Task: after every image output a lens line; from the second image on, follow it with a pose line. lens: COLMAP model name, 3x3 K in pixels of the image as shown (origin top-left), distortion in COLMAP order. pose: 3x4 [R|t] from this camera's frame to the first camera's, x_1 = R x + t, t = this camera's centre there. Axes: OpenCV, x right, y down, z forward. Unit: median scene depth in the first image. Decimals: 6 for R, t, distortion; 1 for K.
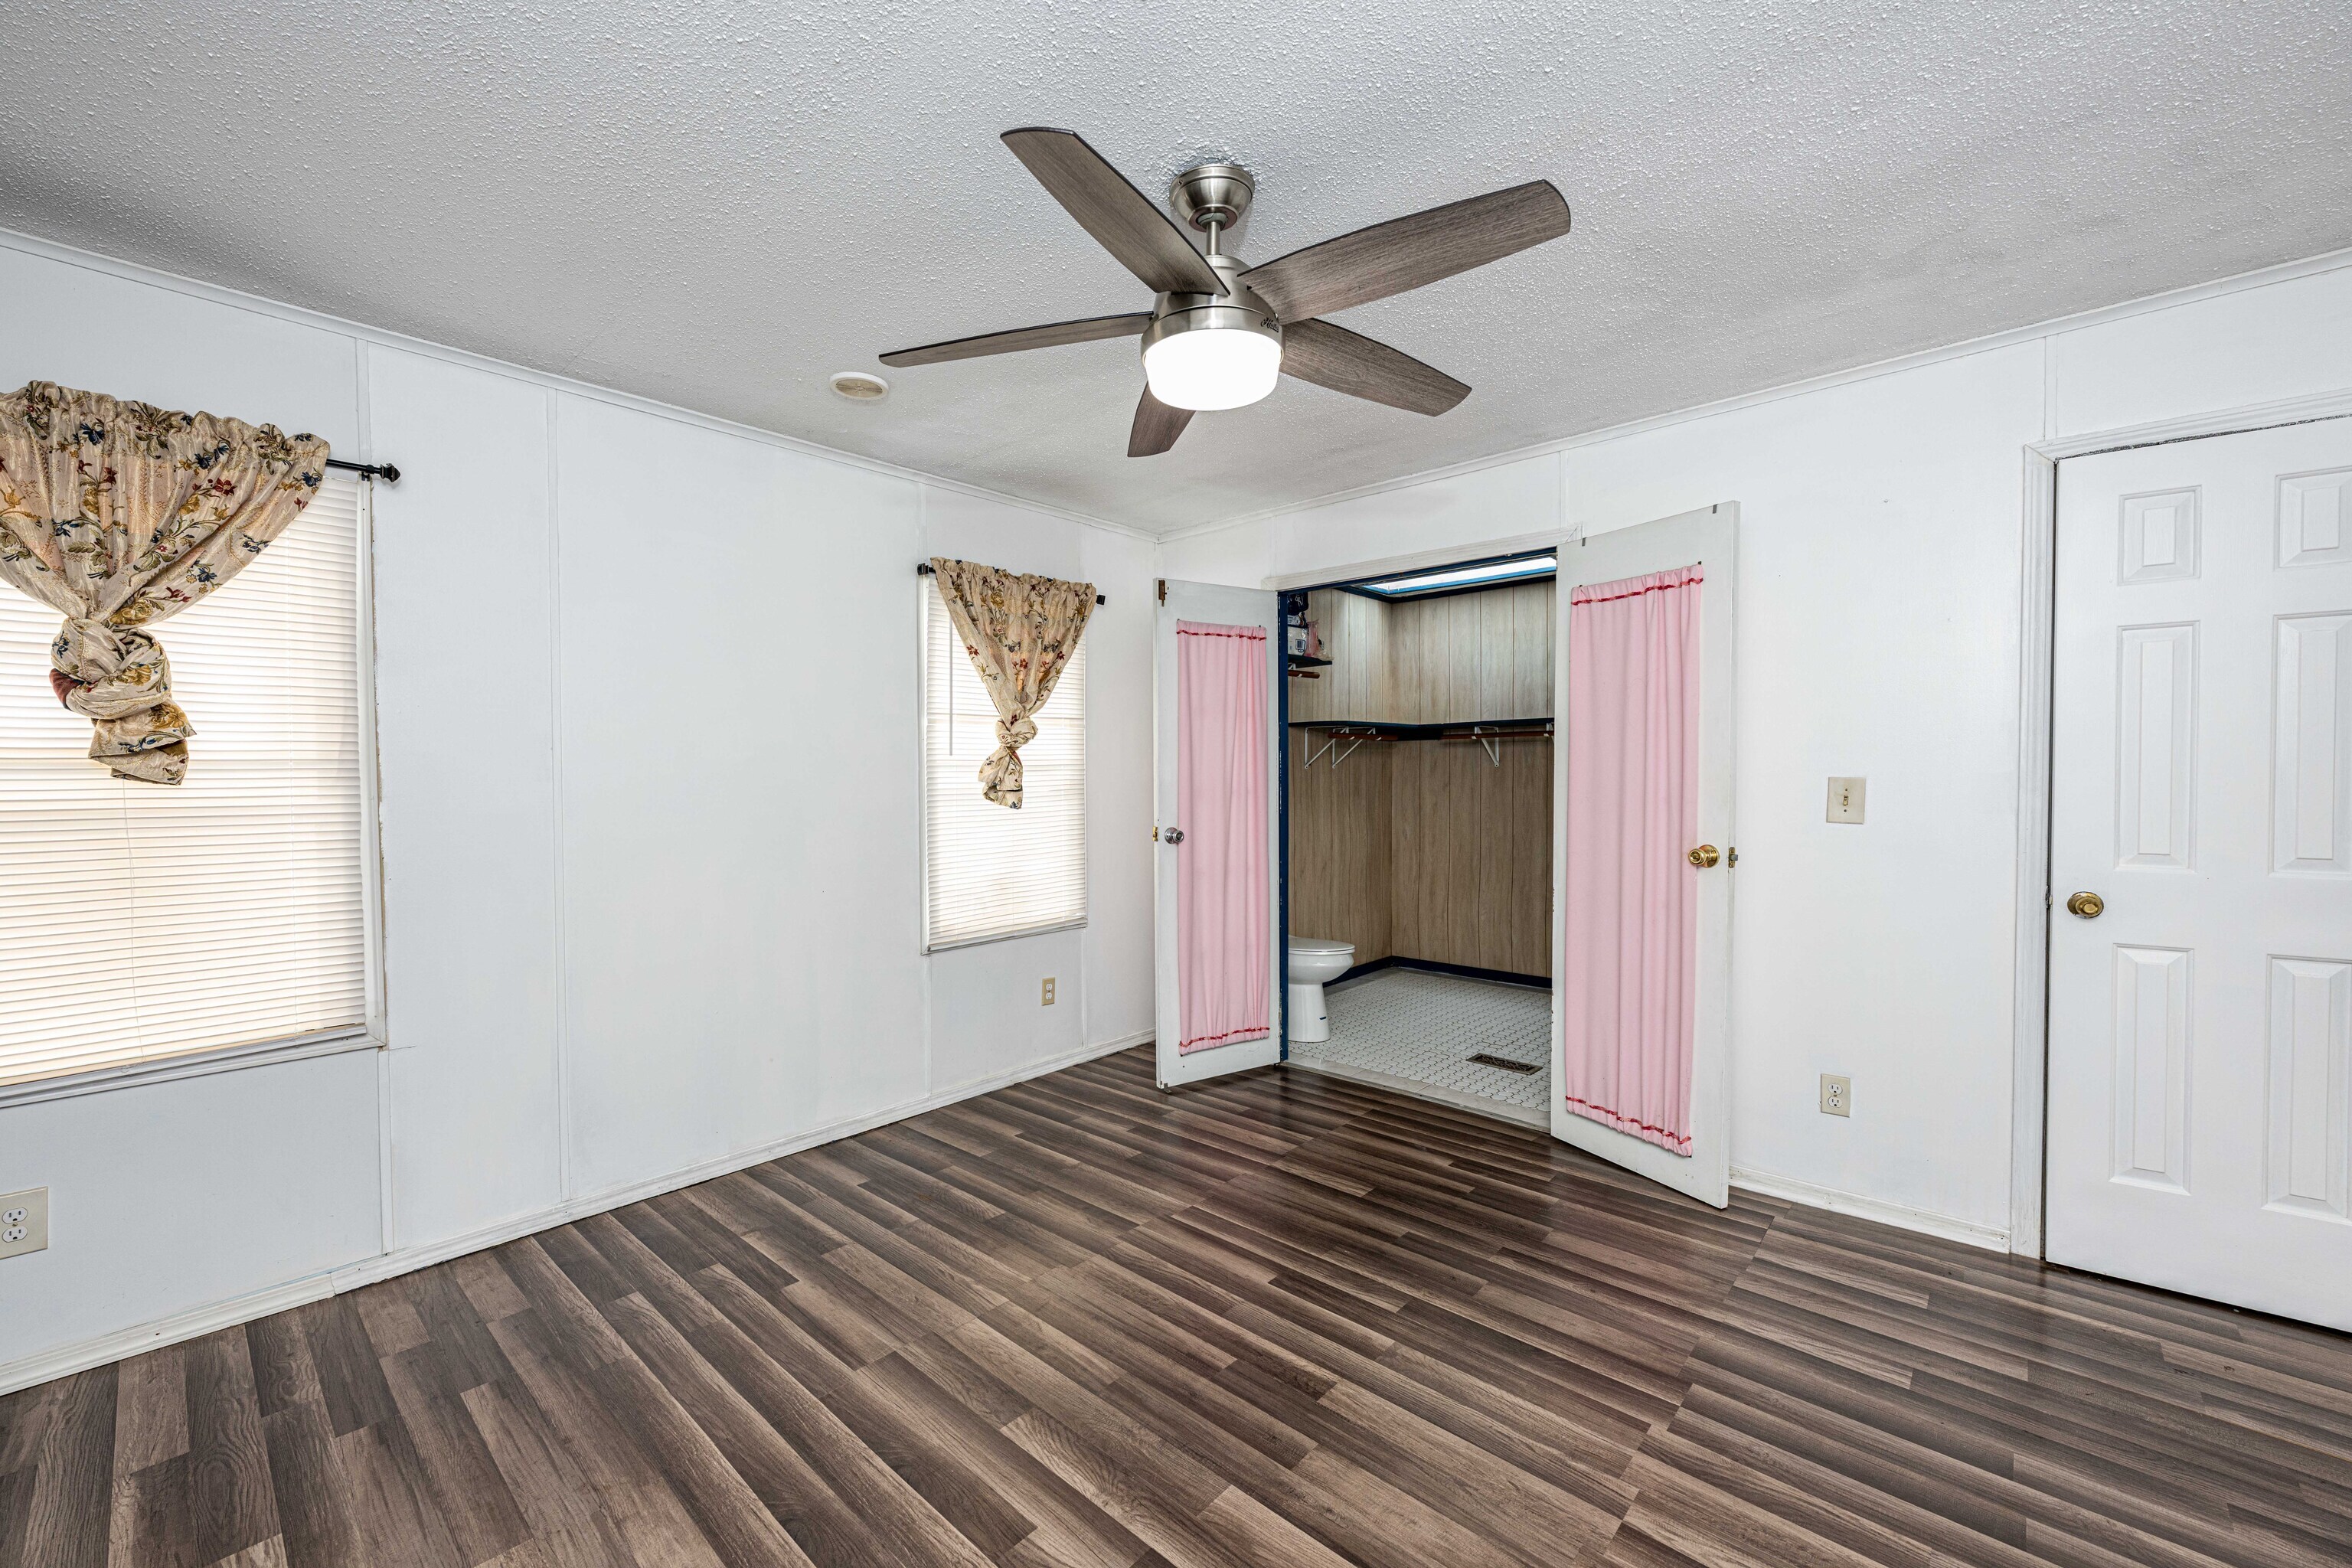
lens RADIAL K [[947.9, 0, 1169.3], [0, 947.9, 793.8], [0, 0, 1]] dist [0.003301, 0.000496]
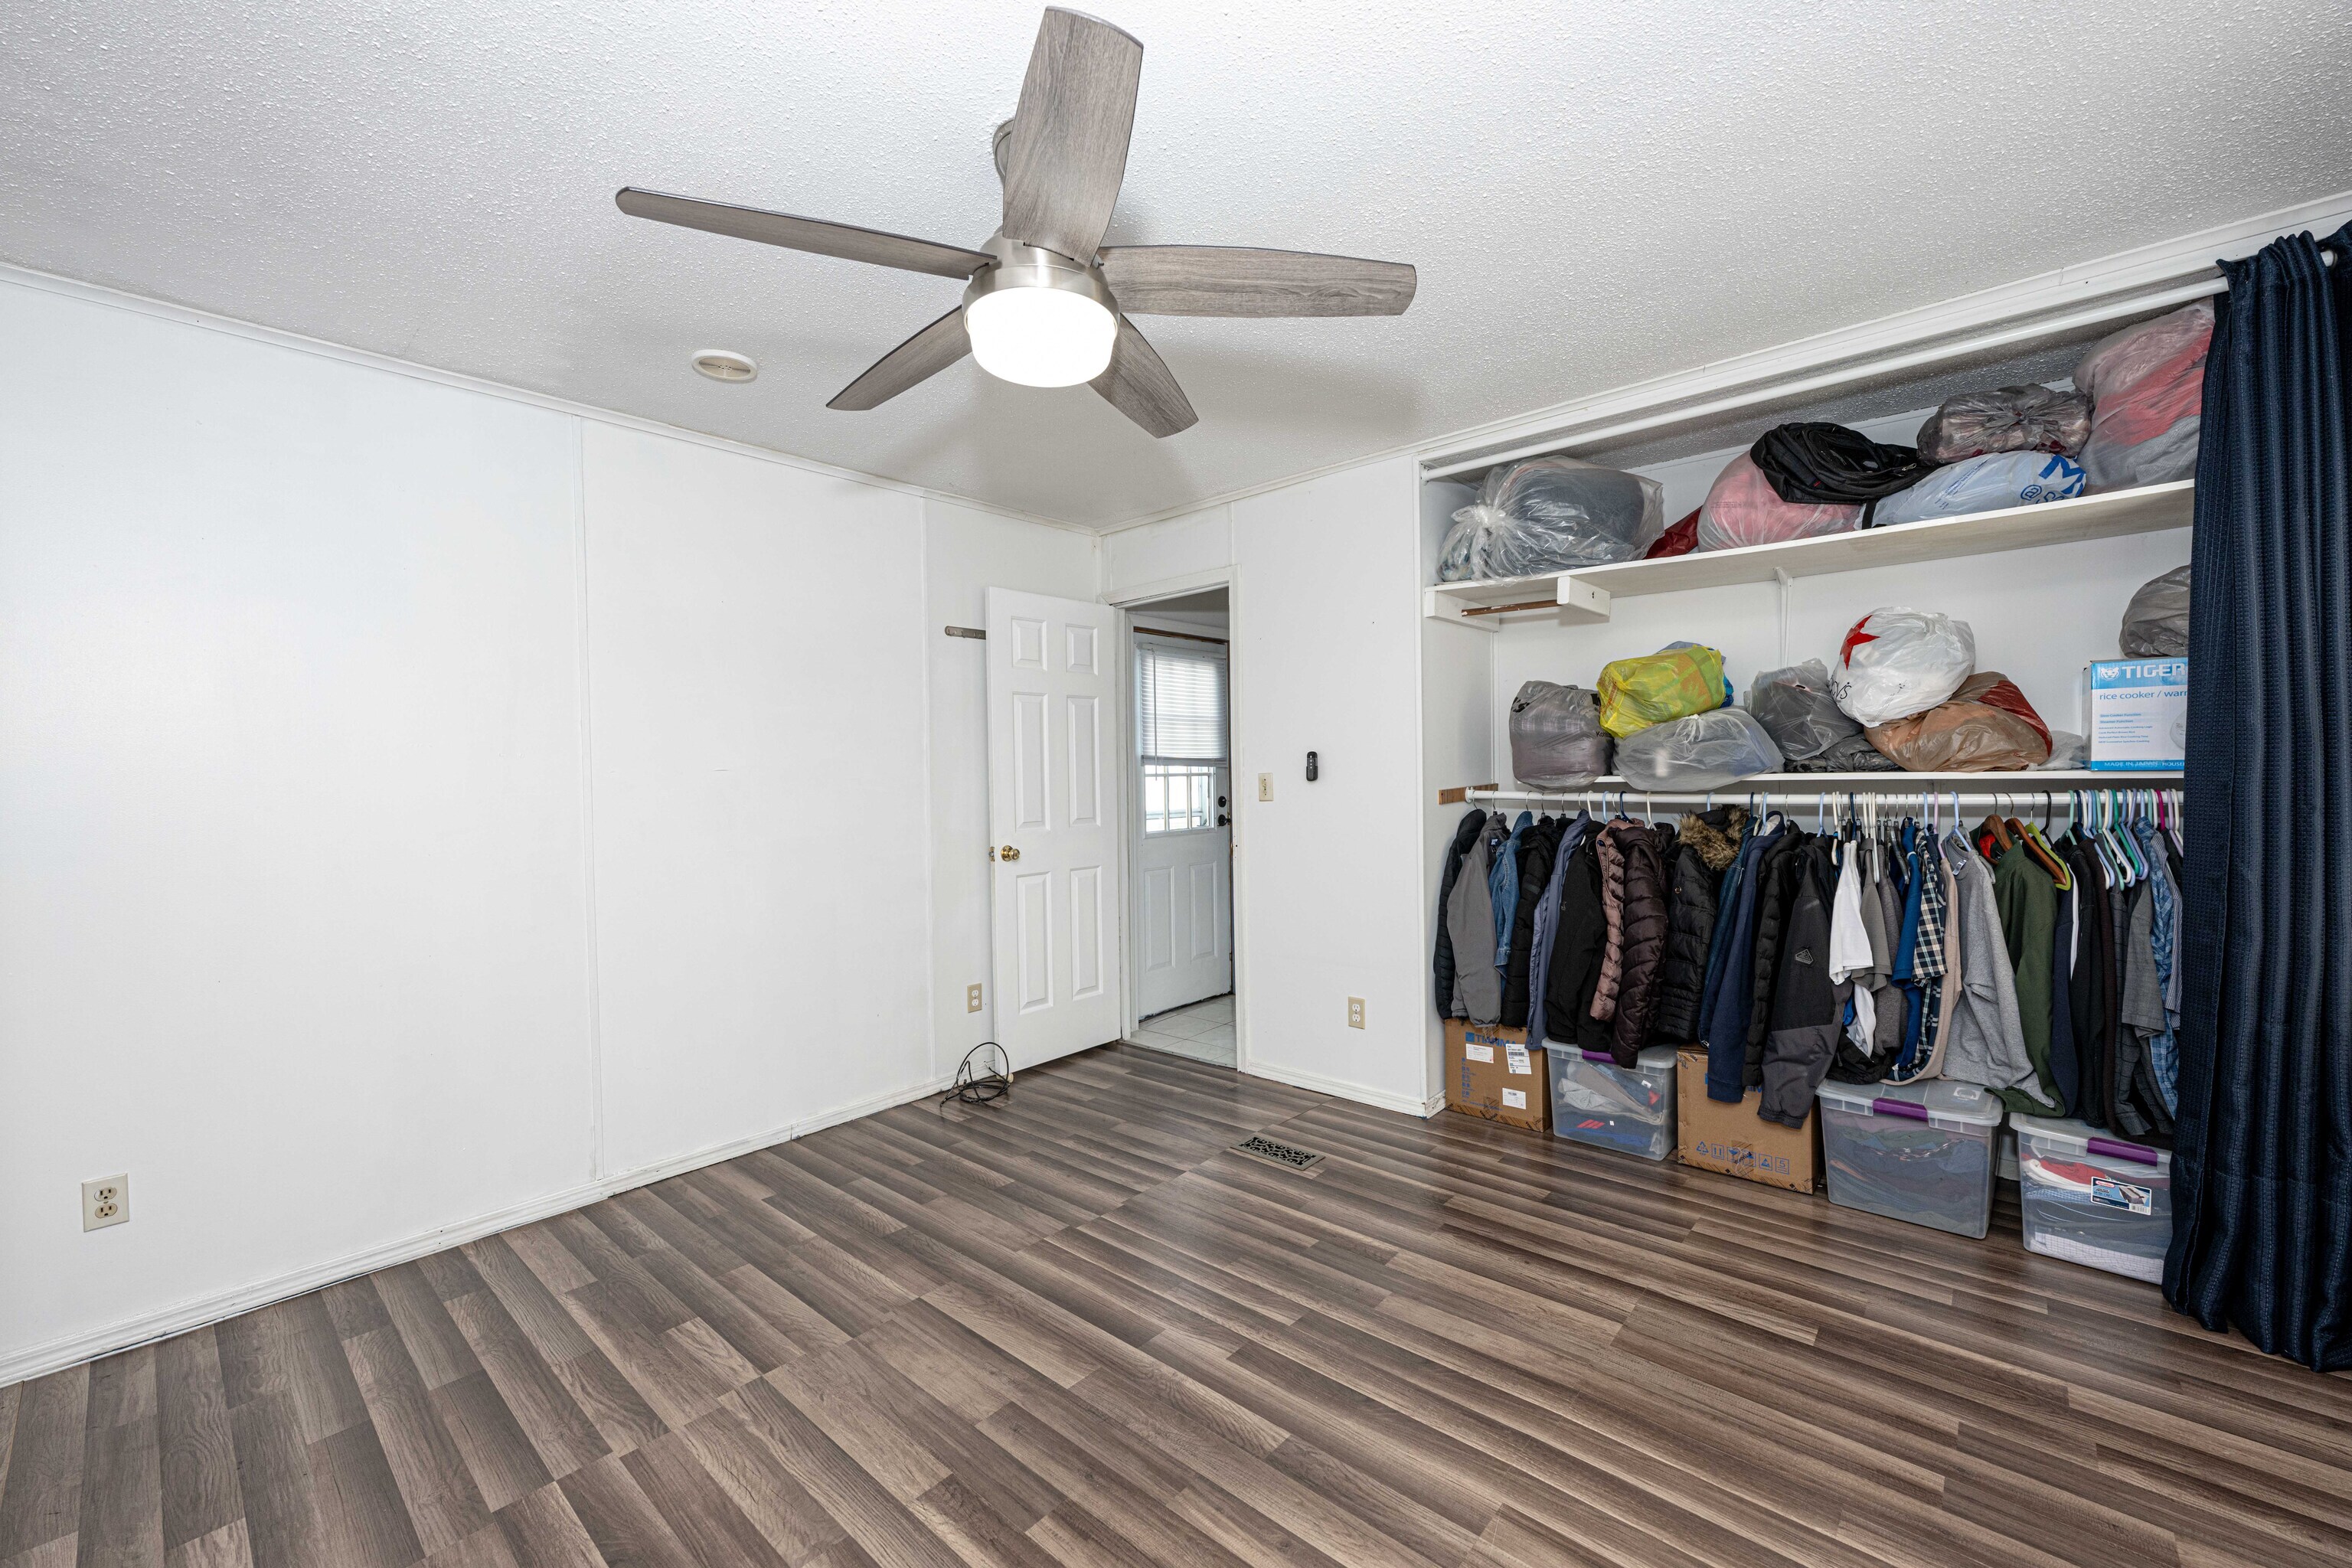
lens RADIAL K [[947.9, 0, 1169.3], [0, 947.9, 793.8], [0, 0, 1]] dist [0.003301, 0.000496]
pose [[-0.999606, 0.024942, -0.012891, -0.044465], [0.024343, 0.998703, 0.044728, -0.032185], [0.013990, 0.044397, -0.998916, 1.531001]]
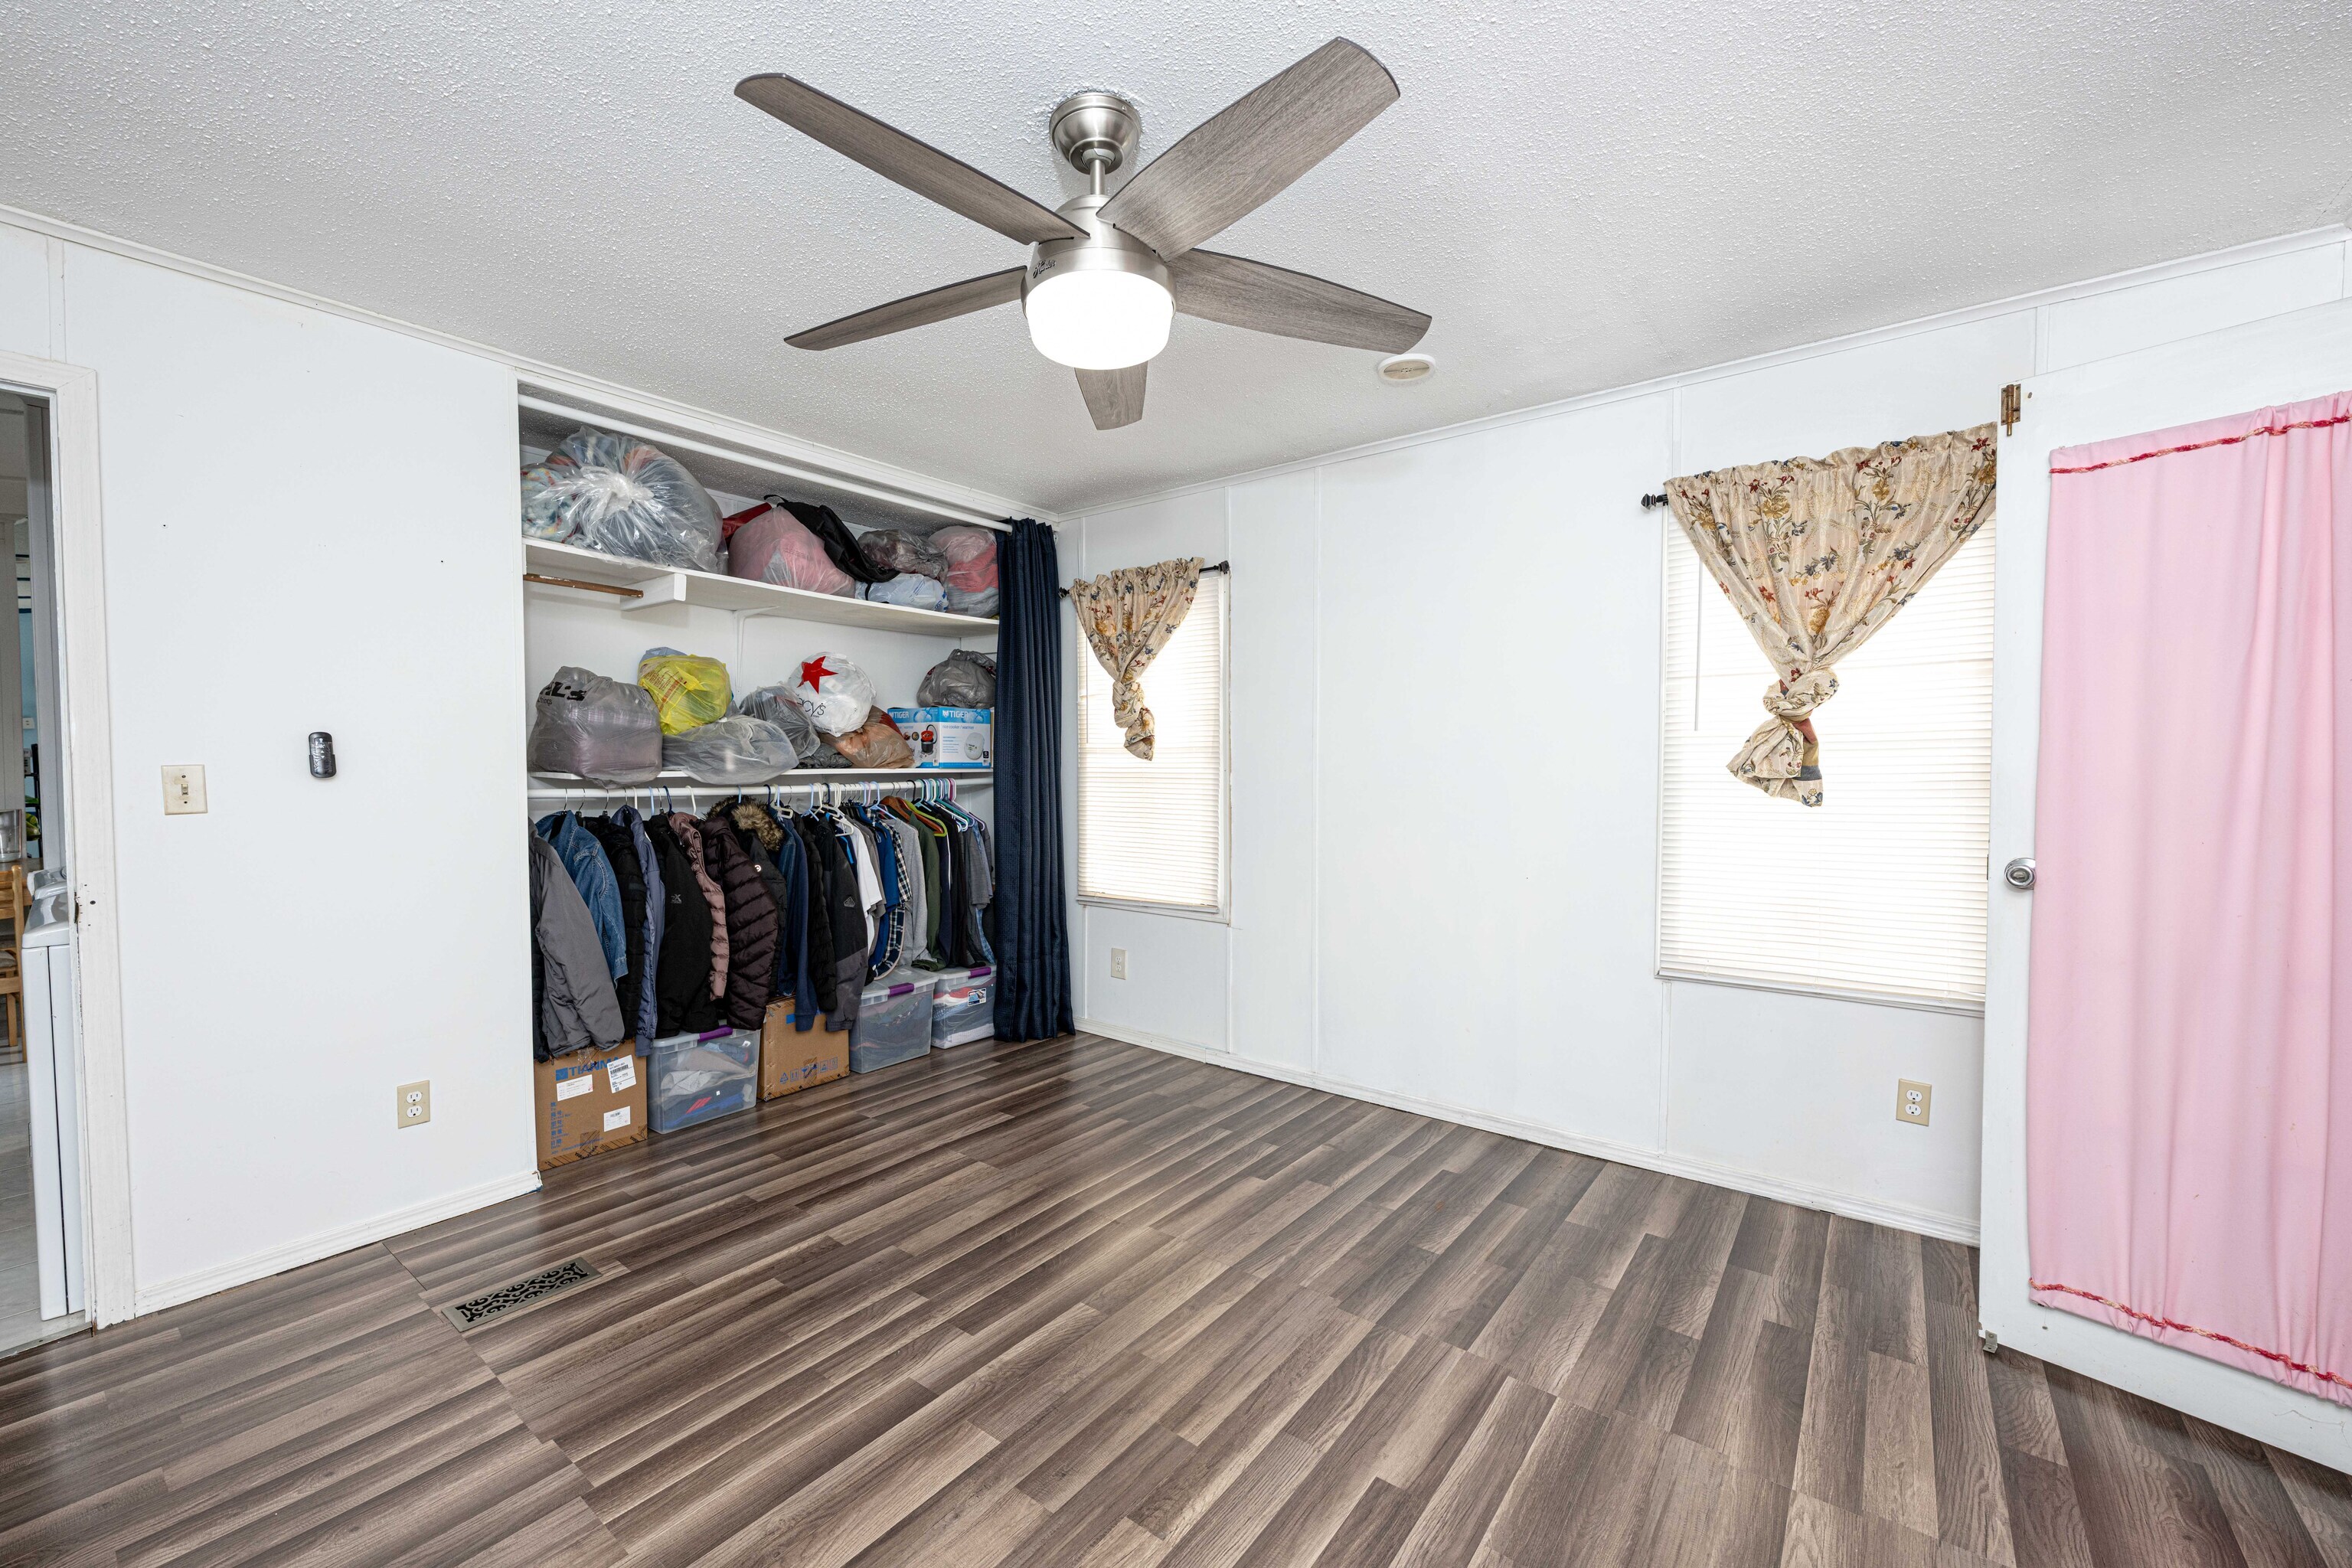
lens RADIAL K [[944.1, 0, 1152.6], [0, 944.1, 800.2], [0, 0, 1]] dist [0.015986, 0.000417]
pose [[0.074751, 0.049966, -0.995950, 0.779450], [-0.019347, 0.998629, 0.048648, -0.020926], [0.997015, 0.015632, 0.075615, 0.775809]]
